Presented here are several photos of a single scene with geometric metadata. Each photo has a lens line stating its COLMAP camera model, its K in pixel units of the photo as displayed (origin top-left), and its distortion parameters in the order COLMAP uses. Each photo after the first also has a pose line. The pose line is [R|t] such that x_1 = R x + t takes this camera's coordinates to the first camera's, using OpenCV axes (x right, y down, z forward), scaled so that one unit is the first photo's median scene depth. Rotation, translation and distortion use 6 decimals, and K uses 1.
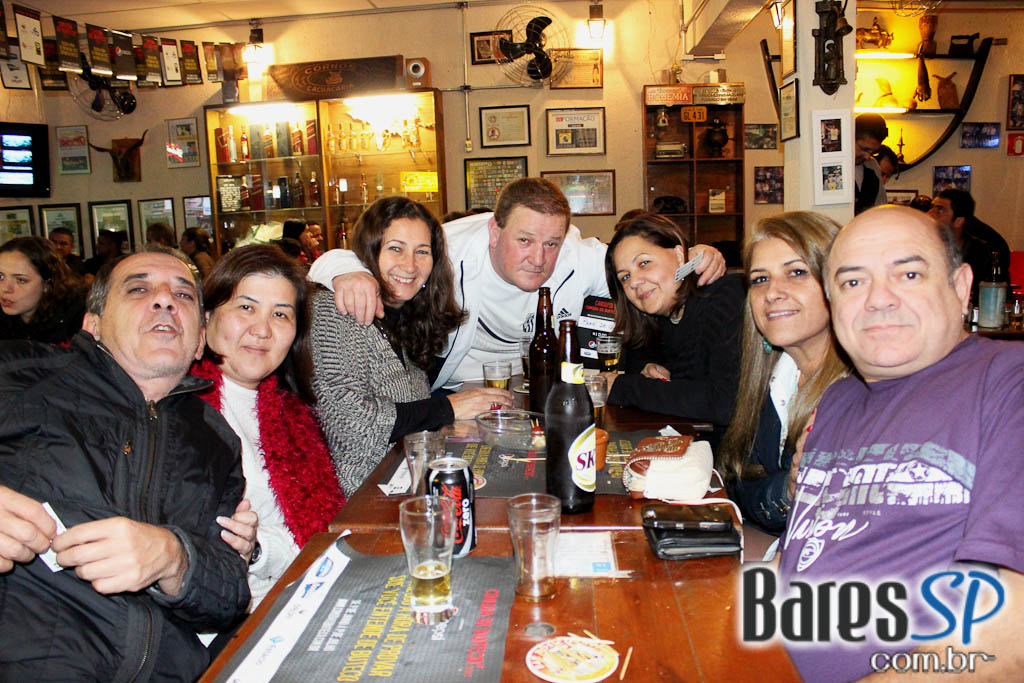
lens RADIAL K [[838.7, 0, 509.0], [0, 838.7, 347.9], [0, 0, 1]] dist [-0.164477, 0.134707]
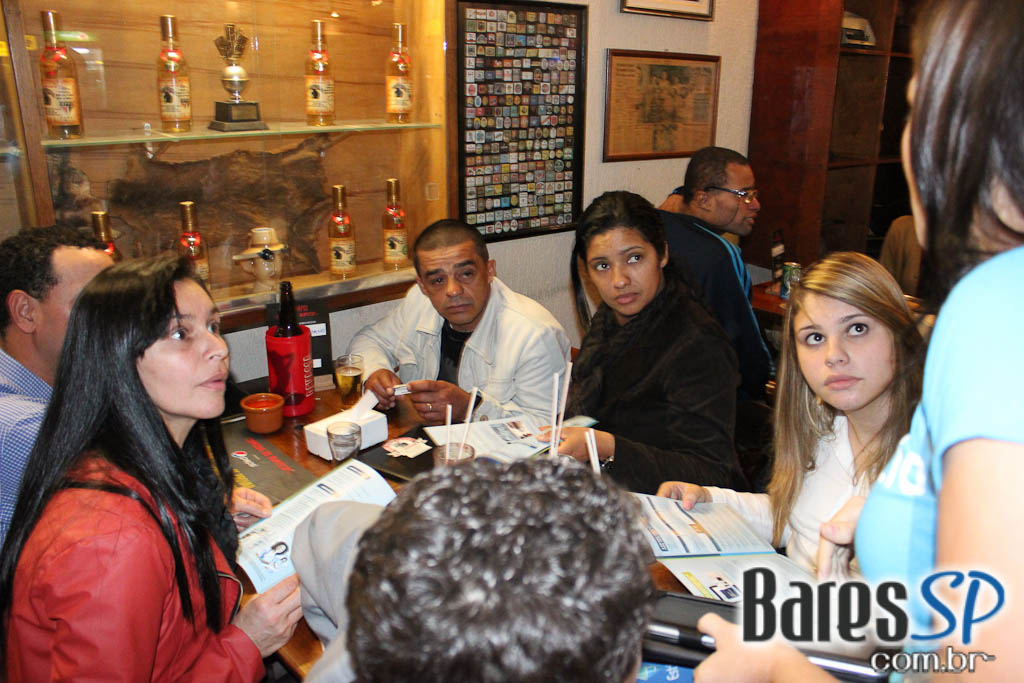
lens RADIAL K [[838.7, 0, 508.3], [0, 838.7, 343.1], [0, 0, 1]] dist [-0.164477, 0.134707]
pose [[0.711916, -0.176449, 0.679736, -0.291003], [0.068338, 0.980733, 0.183010, -0.149164], [-0.698932, -0.083836, 0.710258, 0.744813]]
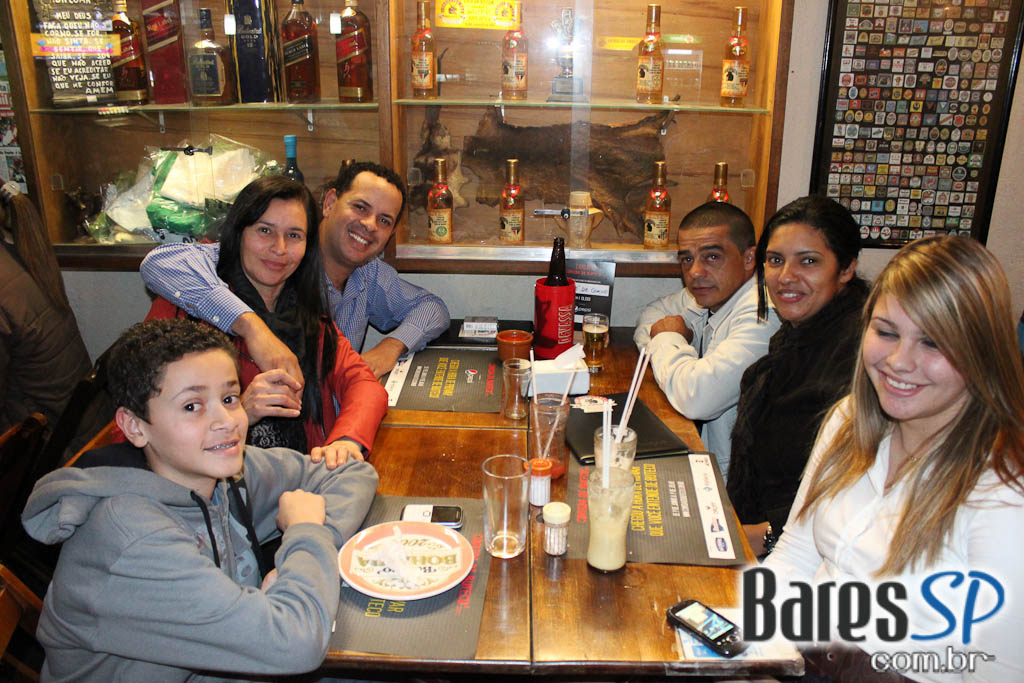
lens RADIAL K [[838.7, 0, 509.2], [0, 838.7, 345.3], [0, 0, 1]] dist [-0.164477, 0.134707]
pose [[0.998273, 0.035252, 0.046988, -0.188931], [-0.043217, 0.982527, 0.181035, -0.140331], [-0.039785, -0.182753, 0.982354, 0.684930]]
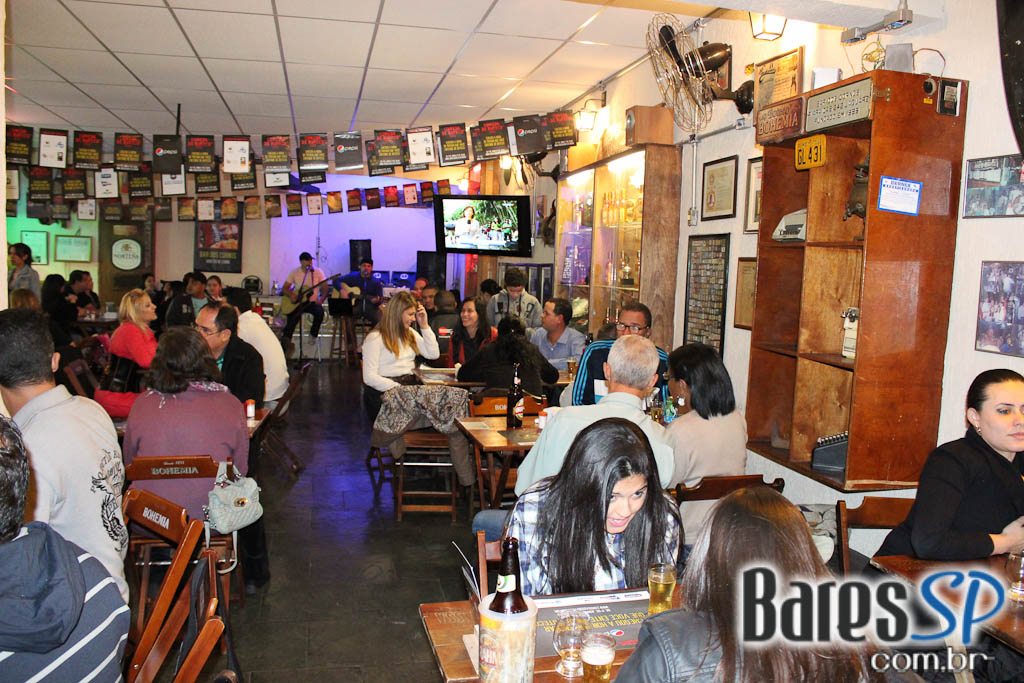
lens RADIAL K [[838.7, 0, 491.9], [0, 838.7, 325.3], [0, 0, 1]] dist [-0.164477, 0.134707]
pose [[0.282575, 0.113113, -0.952553, 0.599634], [-0.188673, 0.980179, 0.060424, -0.163668], [0.940507, 0.162647, 0.298315, 0.642807]]
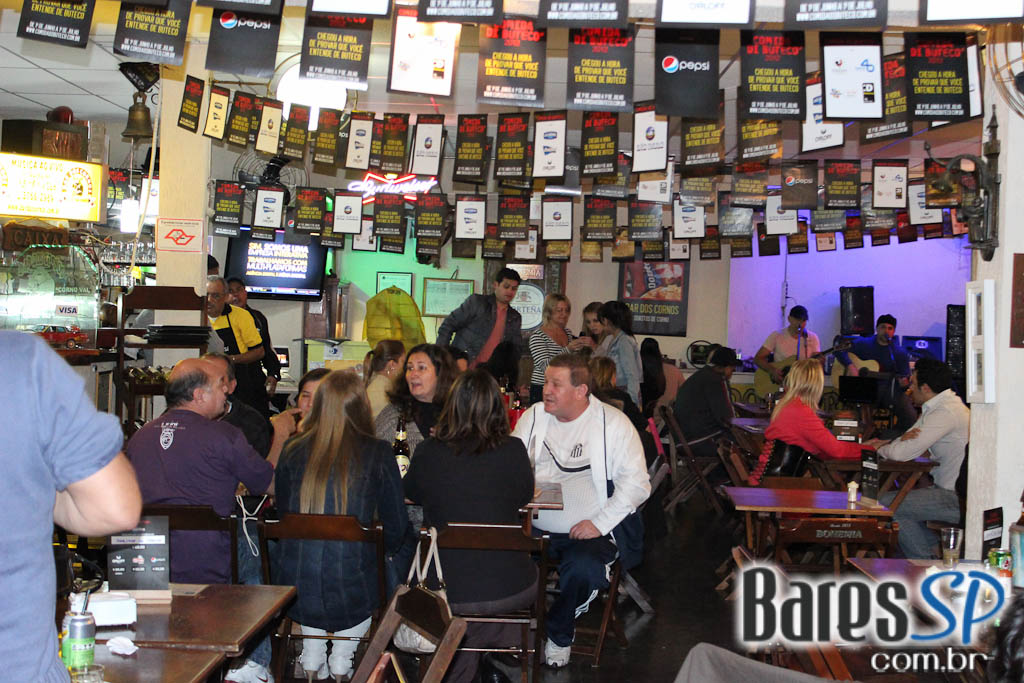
lens RADIAL K [[1522.5, 0, 487.7], [0, 1522.5, 322.9], [0, 0, 1]] dist [-0.066667, 0.000000]
pose [[0.057264, 0.046949, -0.997255, 0.895120], [-0.190858, 0.980985, 0.035224, -0.106153], [0.979946, 0.188317, 0.065136, 0.222892]]
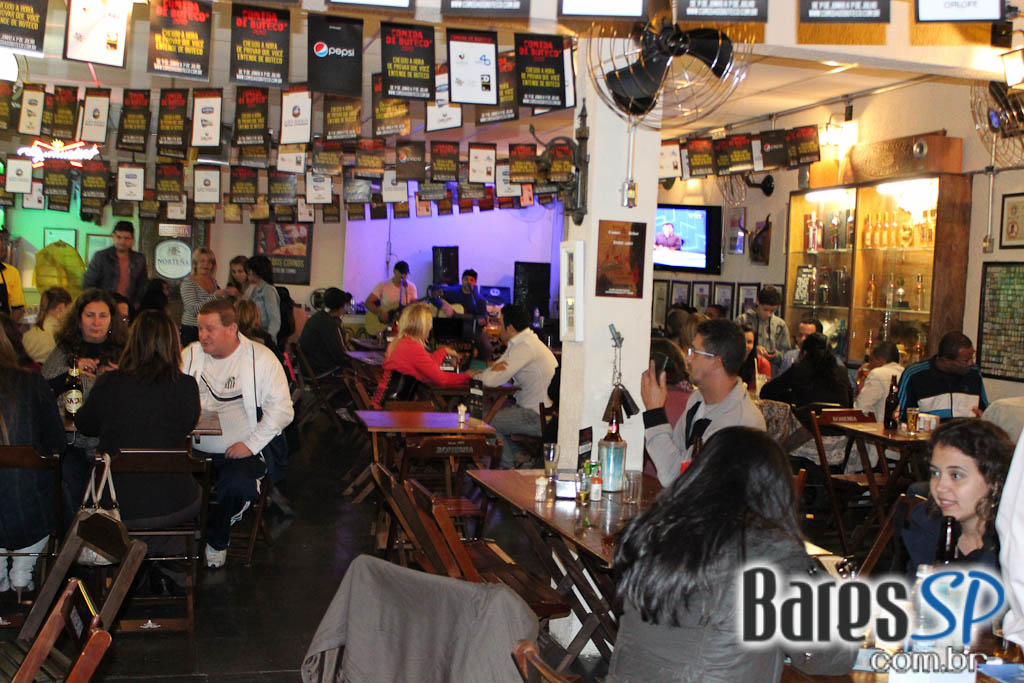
lens RADIAL K [[1211.5, 0, 485.5], [0, 1211.5, 336.9], [0, 0, 1]] dist [-0.055516, 0.000000]
pose [[0.332038, 0.097665, -0.938196, 0.840903], [-0.201843, 0.978944, 0.030472, -0.102290], [0.921418, 0.179251, 0.344759, 0.215755]]
